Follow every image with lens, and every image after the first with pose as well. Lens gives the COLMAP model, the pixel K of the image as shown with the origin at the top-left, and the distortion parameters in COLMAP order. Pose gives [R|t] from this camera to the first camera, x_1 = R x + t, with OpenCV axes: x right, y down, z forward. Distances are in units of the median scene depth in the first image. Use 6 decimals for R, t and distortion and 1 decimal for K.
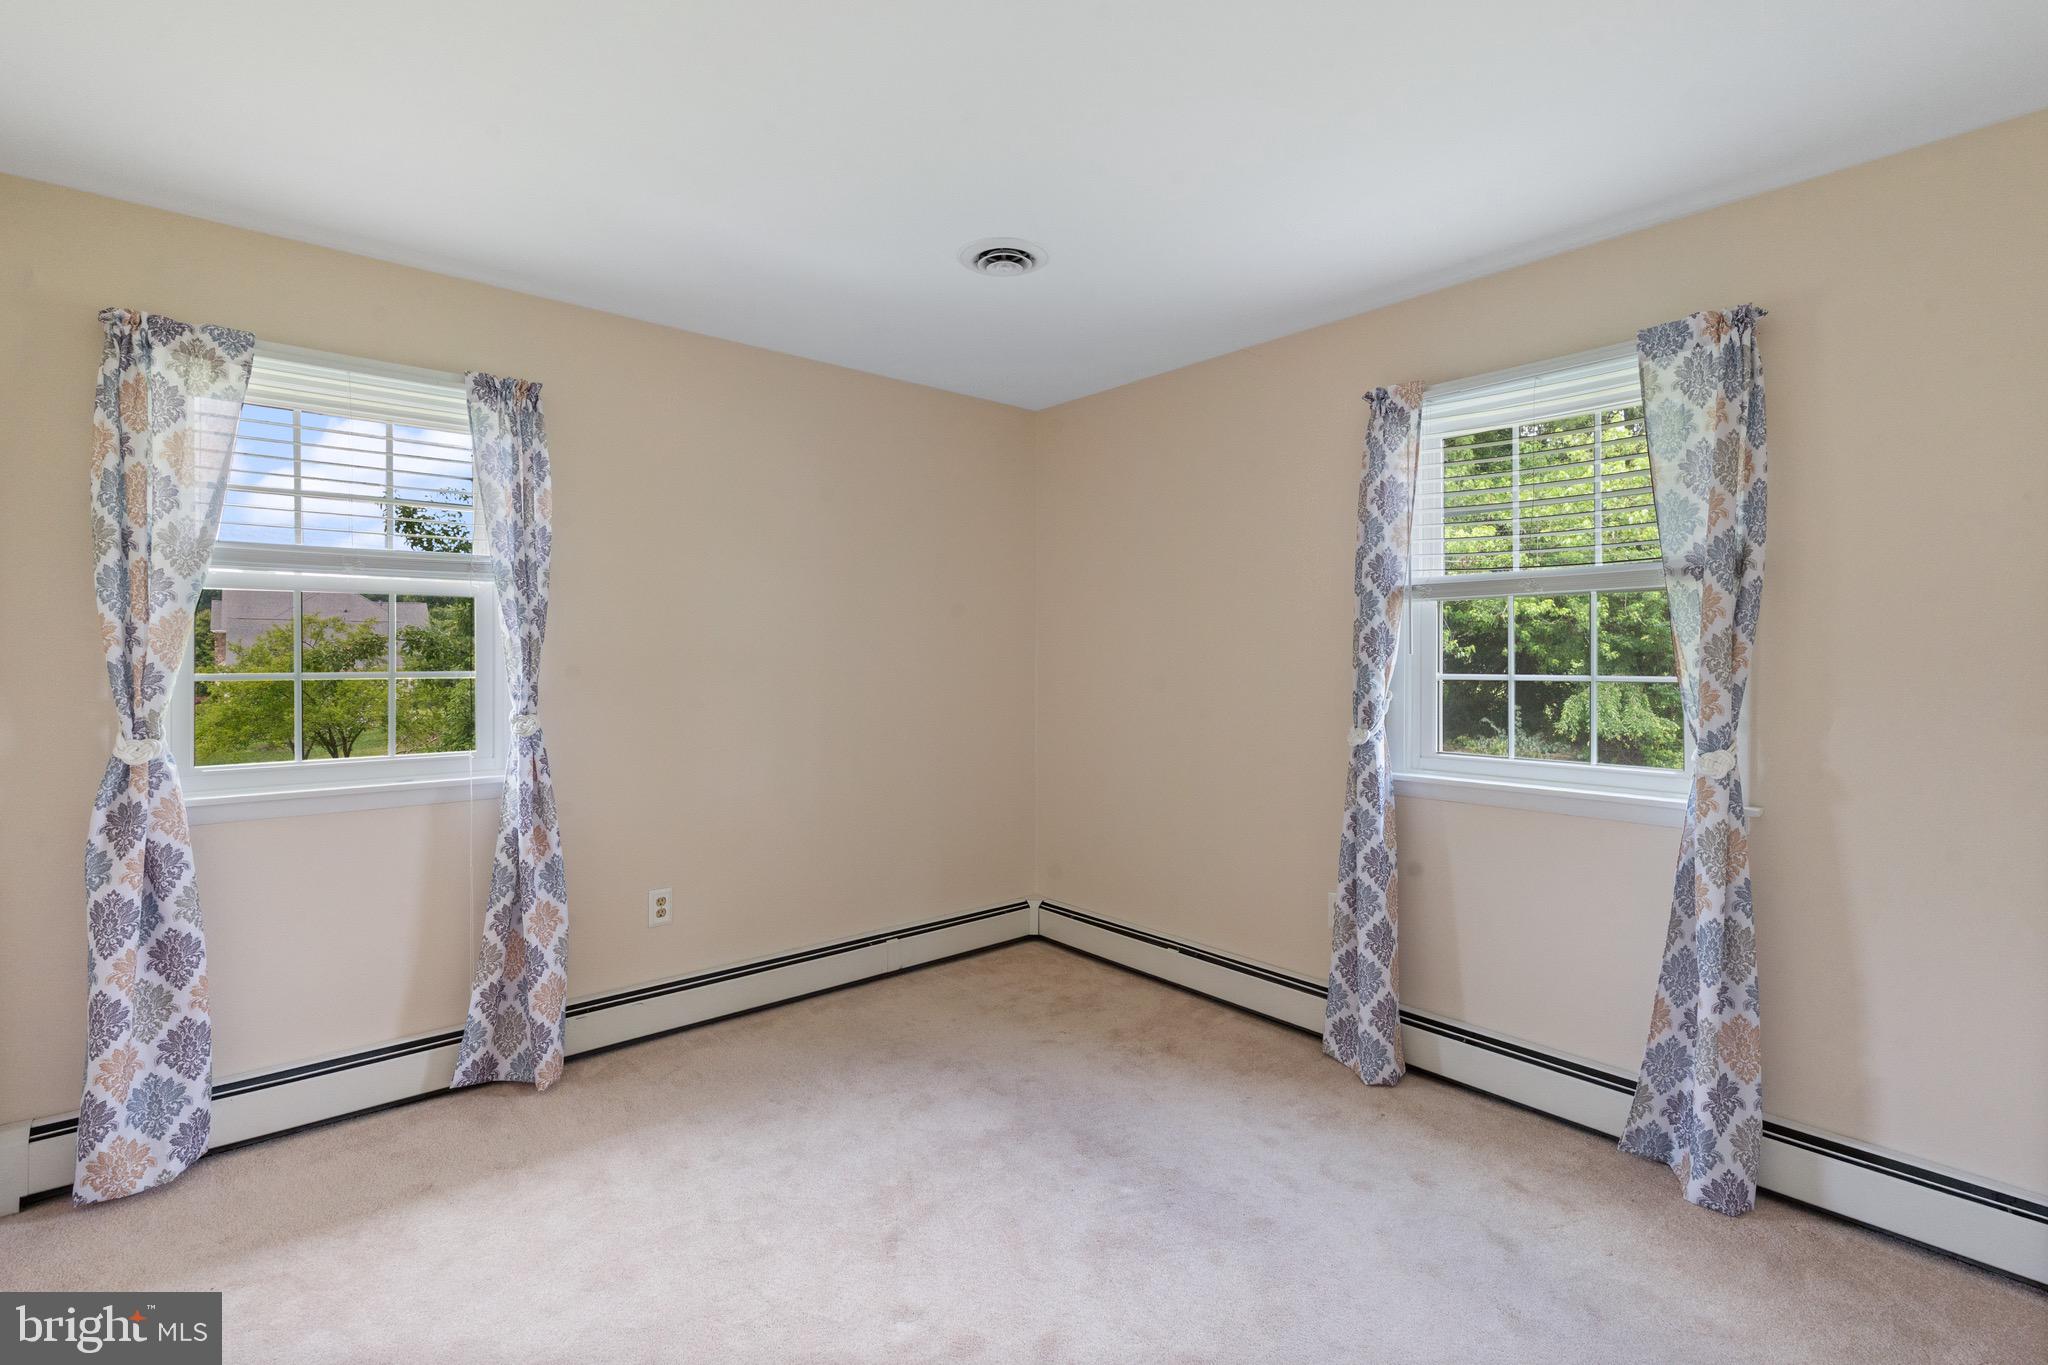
lens RADIAL K [[967.5, 0, 1030.0], [0, 967.5, 642.3], [0, 0, 1]] dist [-0.000024, -0.000150]
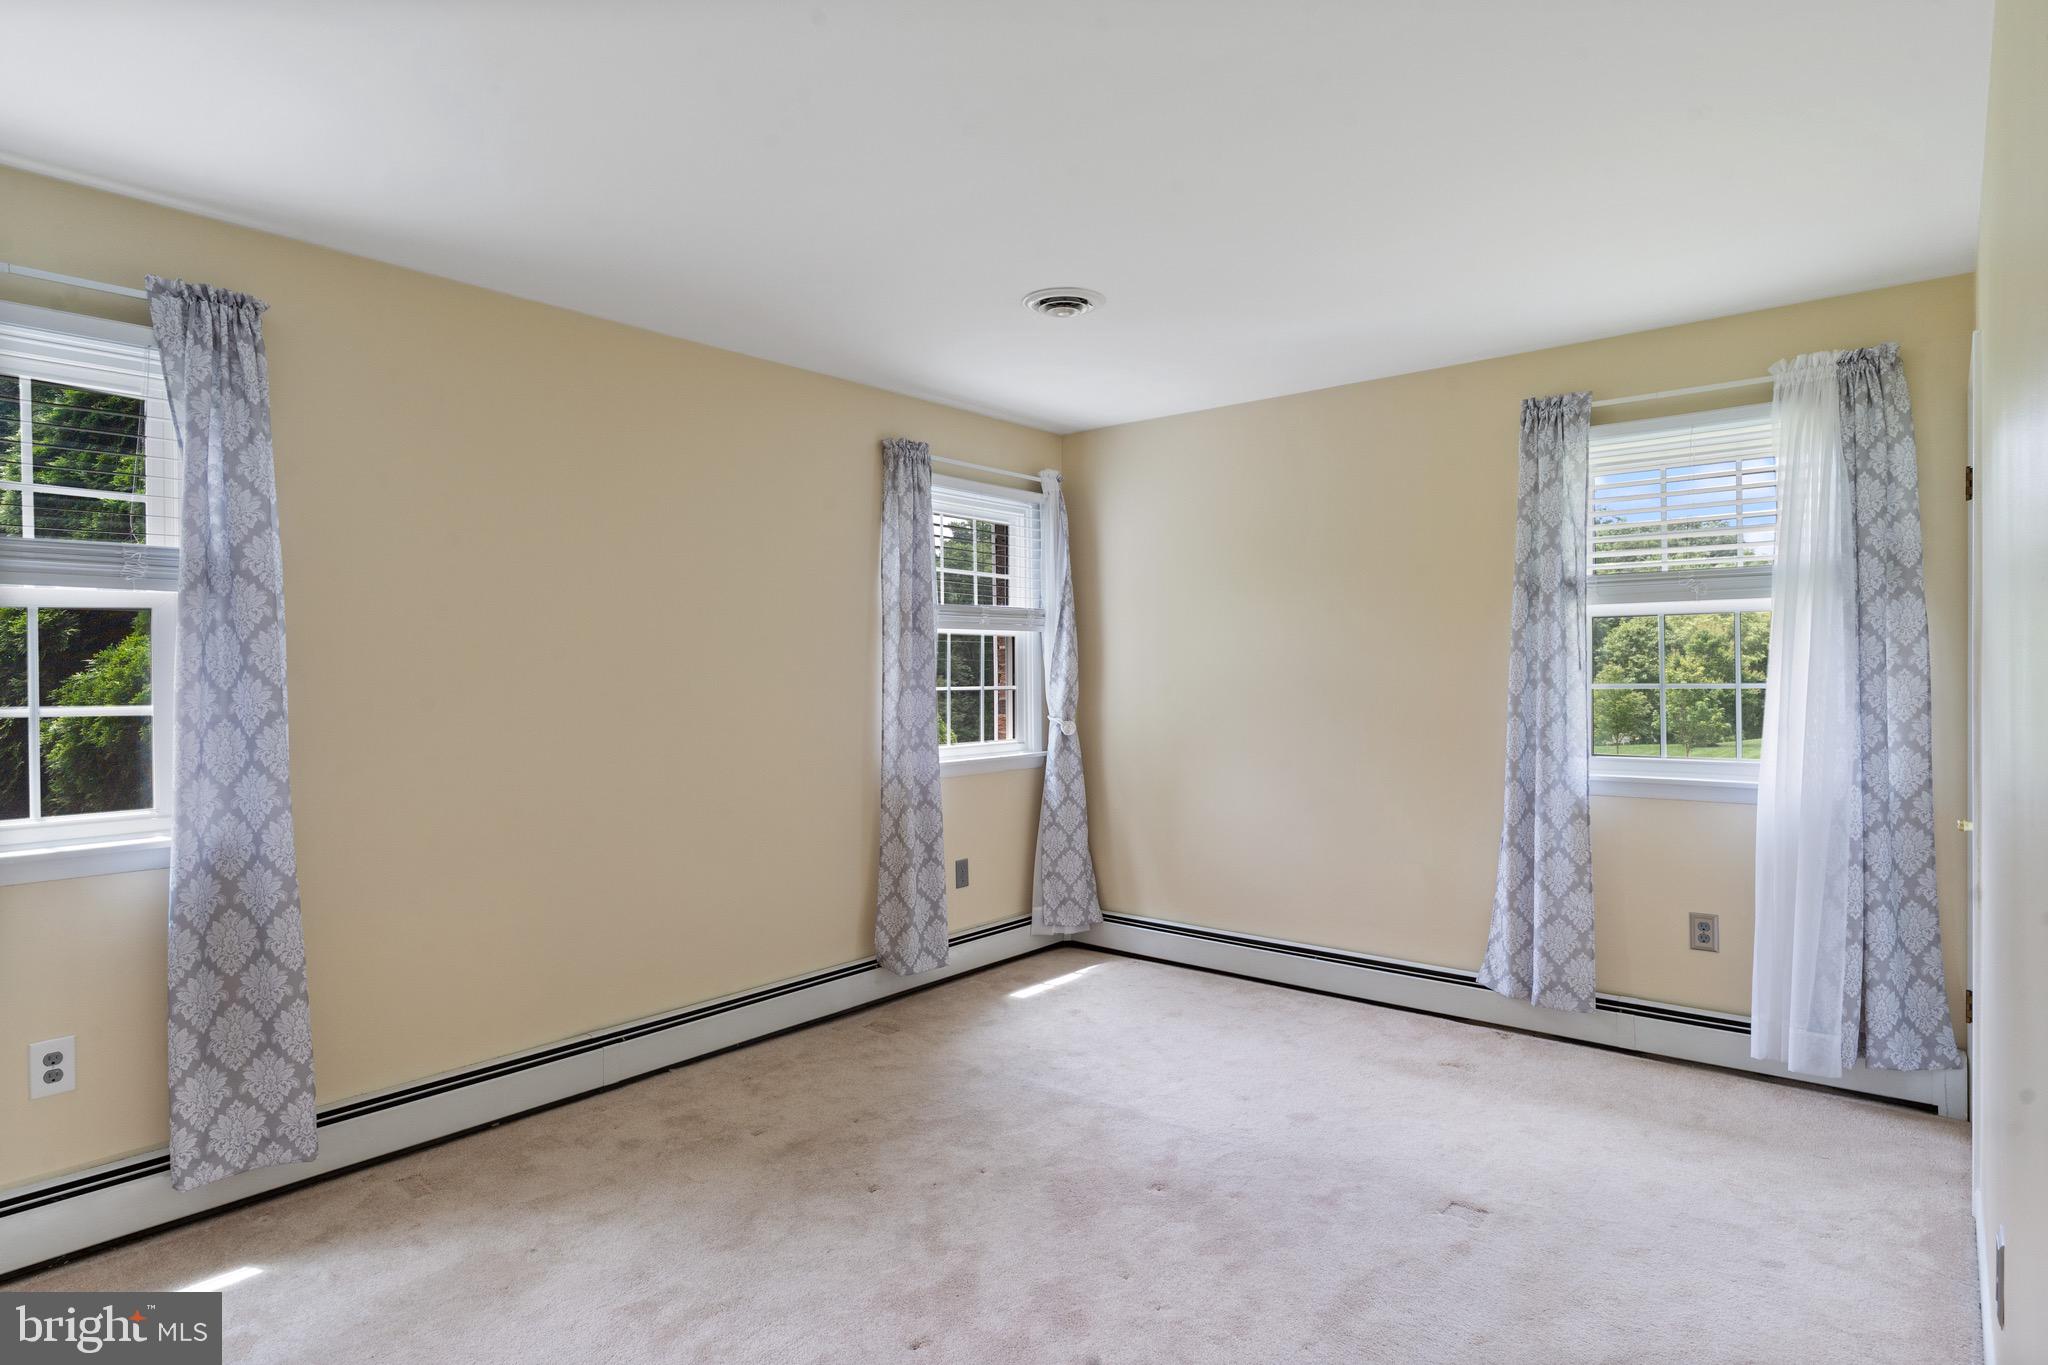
lens RADIAL K [[1136.1, 0, 1017.9], [0, 1136.1, 656.4], [0, 0, 1]] dist [-0.001469, -0.000736]
pose [[0.988374, -0.009063, 0.151769, -0.083040], [0.009543, 0.999952, -0.002434, -0.000683], [-0.151739, 0.003854, 0.988413, -0.073313]]
